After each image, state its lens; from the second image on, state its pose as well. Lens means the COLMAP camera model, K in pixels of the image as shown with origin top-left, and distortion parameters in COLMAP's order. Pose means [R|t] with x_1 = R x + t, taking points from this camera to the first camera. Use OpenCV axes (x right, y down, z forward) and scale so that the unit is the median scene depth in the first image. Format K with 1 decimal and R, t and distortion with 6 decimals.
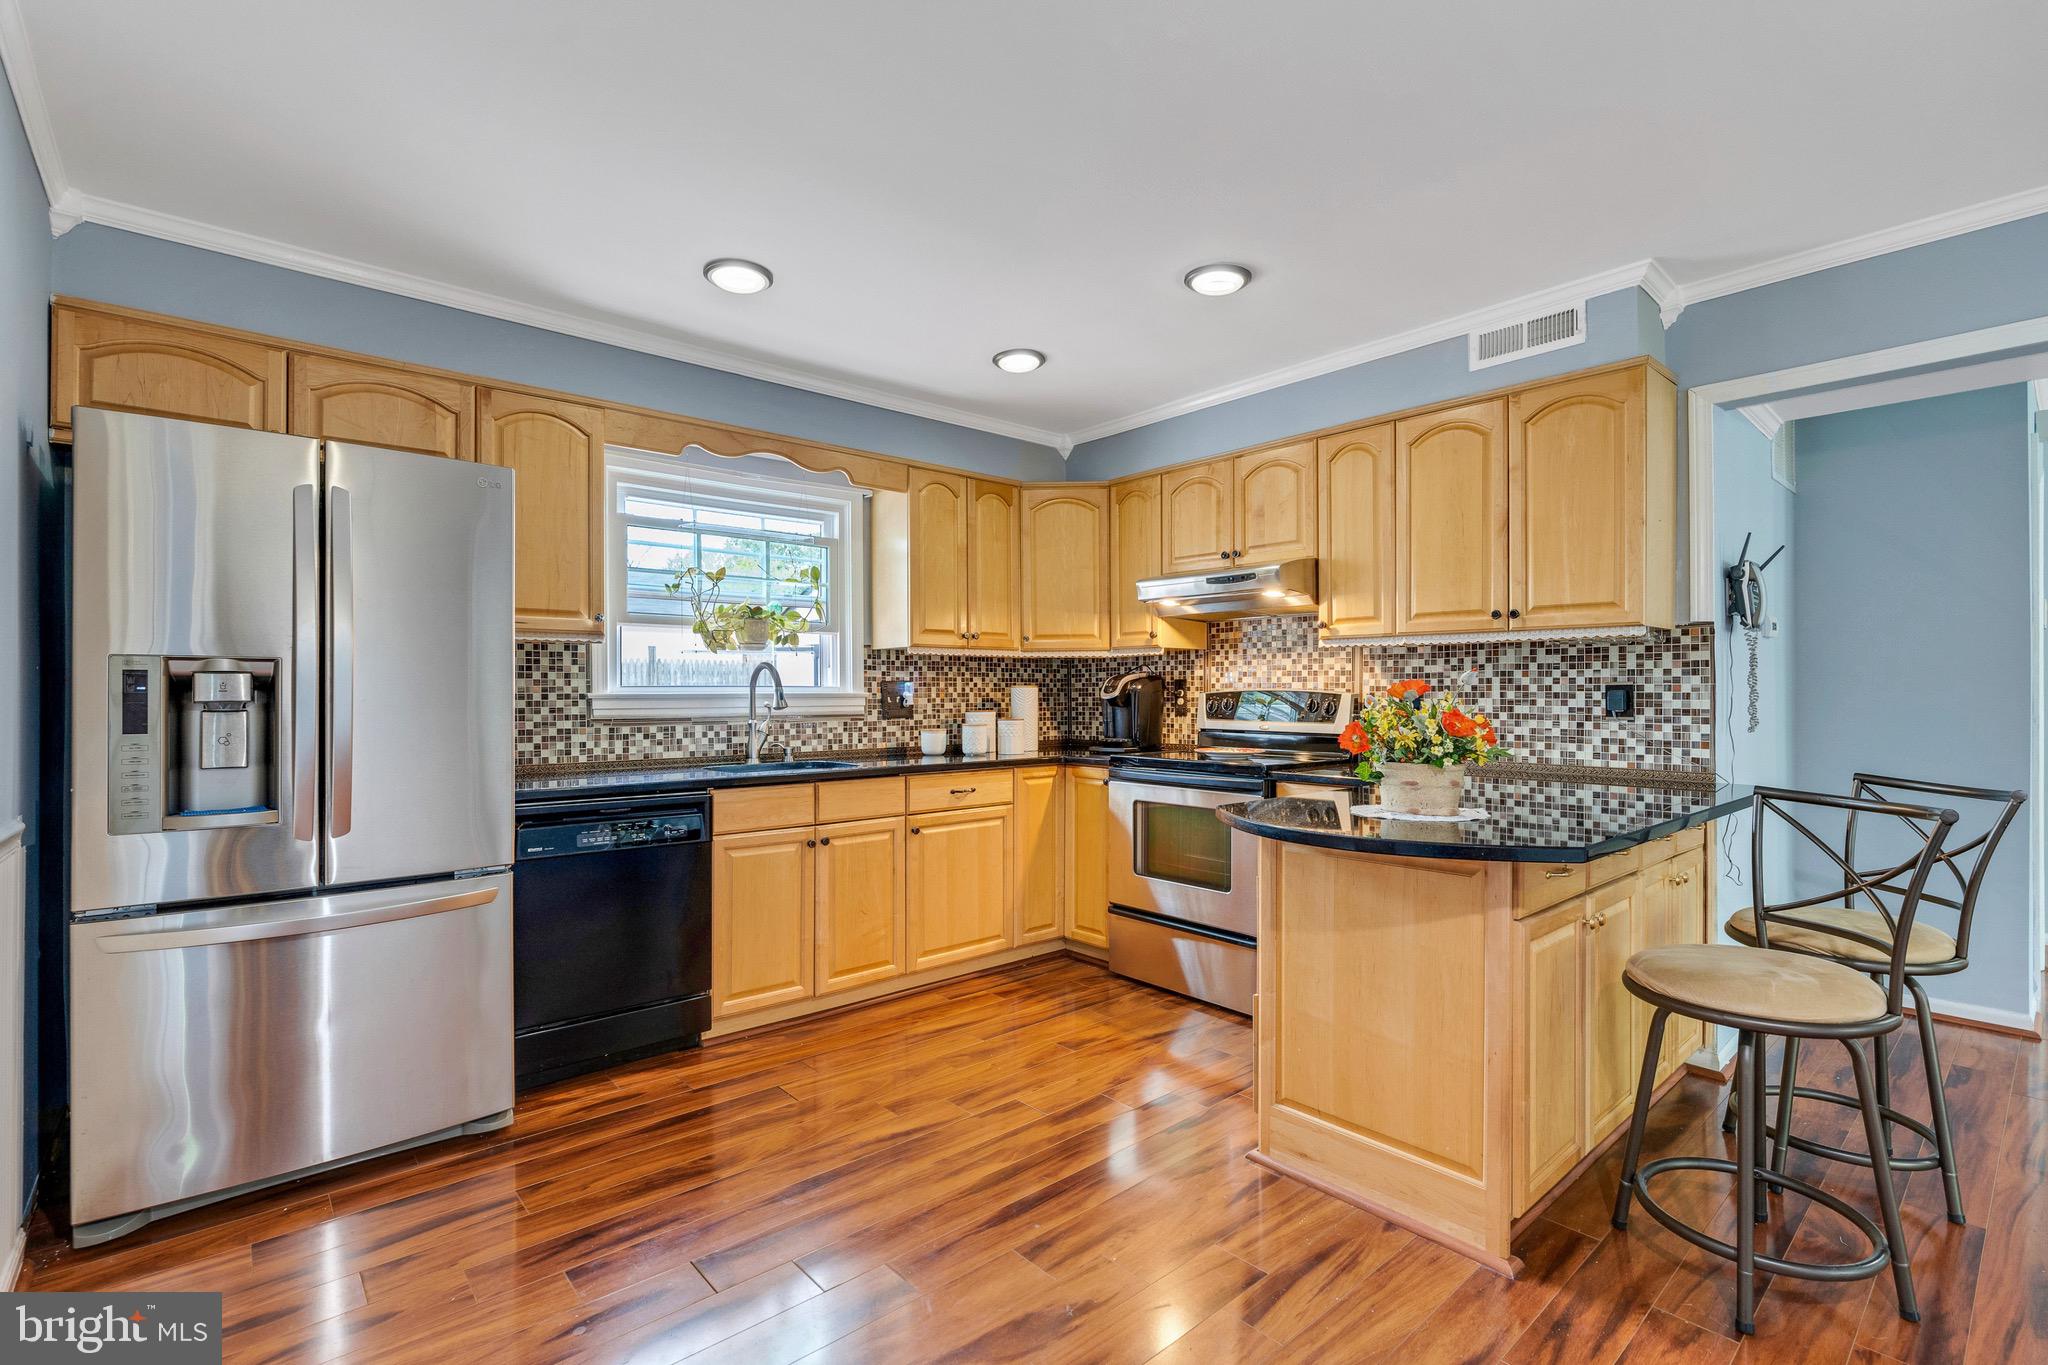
lens RADIAL K [[929.7, 0, 1026.9], [0, 929.7, 687.5], [0, 0, 1]] dist [-0.016822, -0.000664]
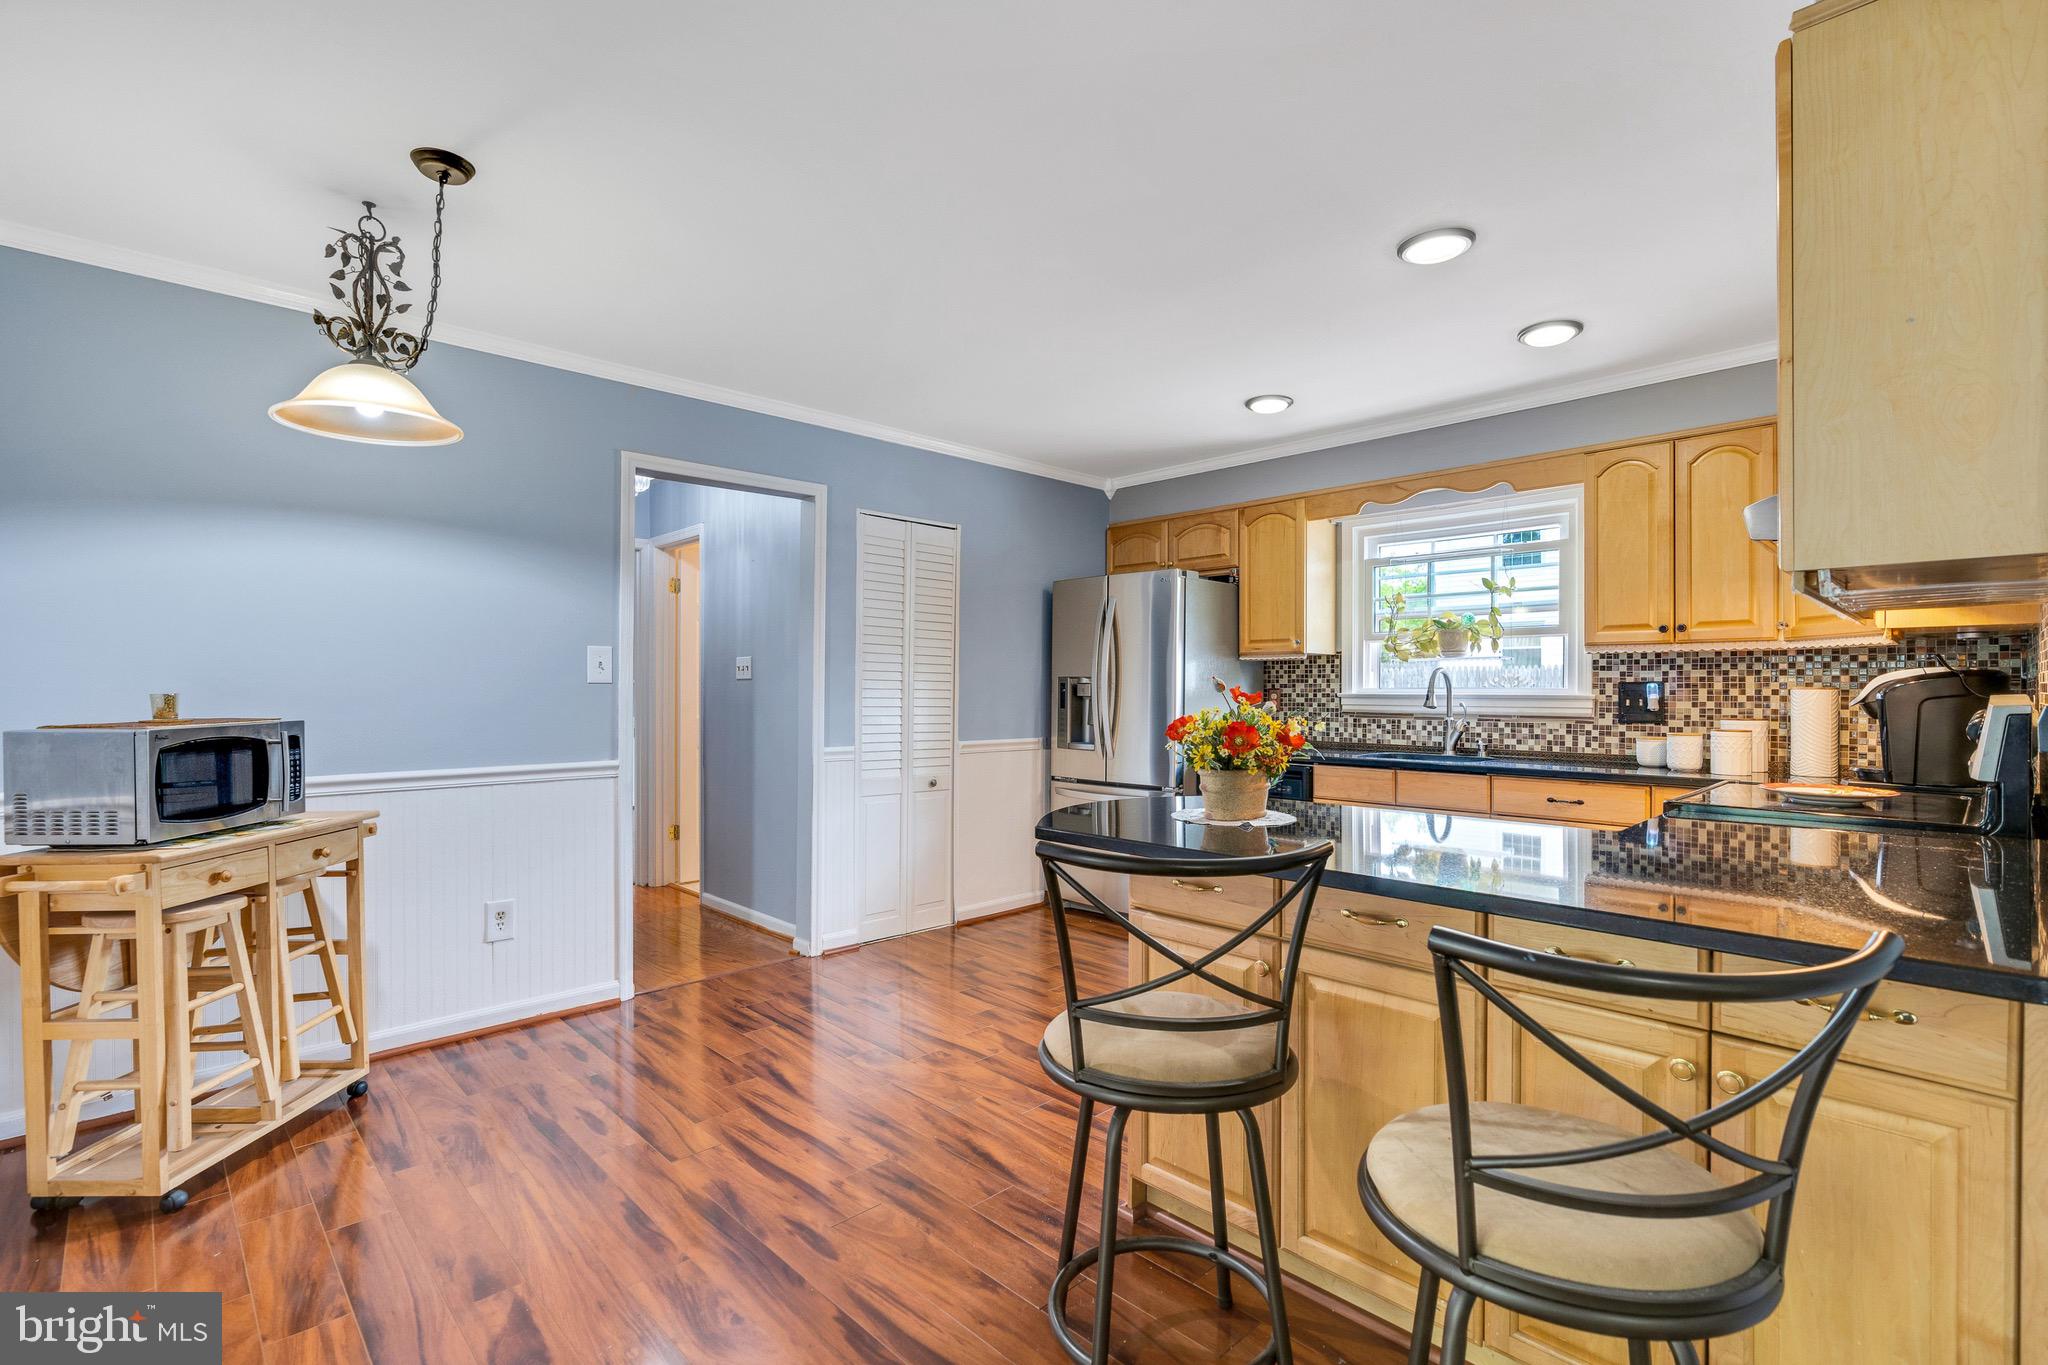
lens RADIAL K [[929.7, 0, 1027.6], [0, 929.7, 687.3], [0, 0, 1]] dist [-0.016822, -0.000664]
pose [[0.048415, -0.000960, -0.998827, 0.760924], [0.000358, 0.999999, -0.000944, -0.001204], [0.998827, -0.000311, 0.048416, 0.381448]]
